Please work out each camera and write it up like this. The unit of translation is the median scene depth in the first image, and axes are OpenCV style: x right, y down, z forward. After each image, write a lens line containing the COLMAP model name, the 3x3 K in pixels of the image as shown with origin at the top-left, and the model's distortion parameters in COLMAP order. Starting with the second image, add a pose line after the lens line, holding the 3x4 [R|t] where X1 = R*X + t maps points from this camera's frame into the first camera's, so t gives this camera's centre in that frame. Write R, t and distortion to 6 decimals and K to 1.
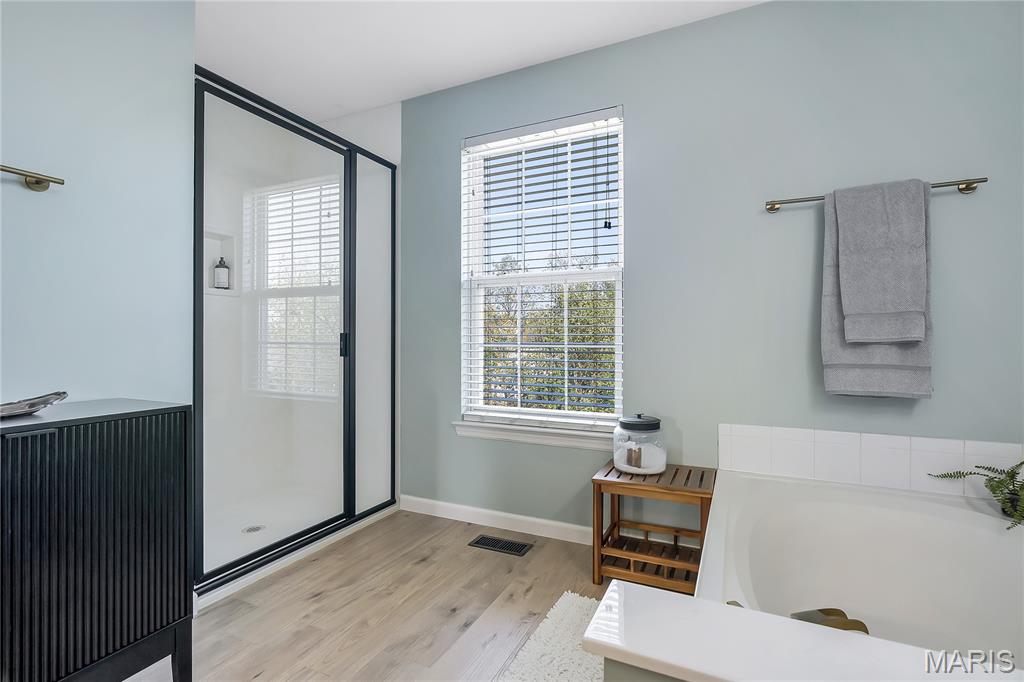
lens RADIAL K [[467.9, 0, 507.0], [0, 467.9, 340.4], [0, 0, 1]] dist [-0.003334, -0.000456]
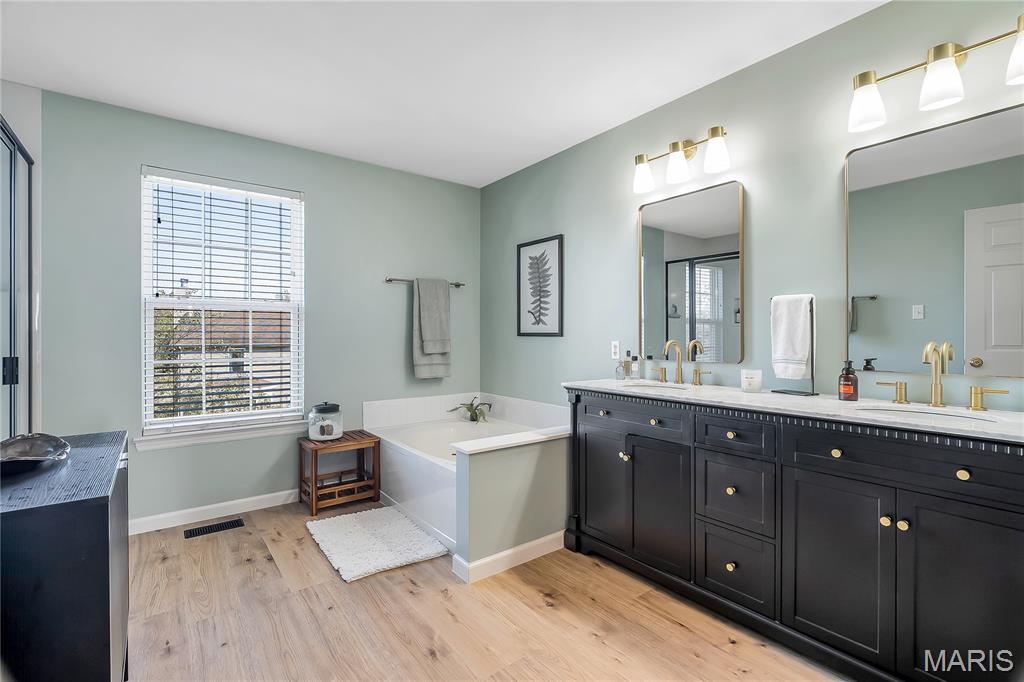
lens RADIAL K [[467.9, 0, 515.1], [0, 467.9, 337.8], [0, 0, 1]] dist [-0.003334, -0.000456]
pose [[0.442334, -0.004851, 0.896837, -0.885306], [-0.000036, 0.999985, 0.005427, -0.070691], [-0.896850, -0.002432, 0.442328, -0.266959]]
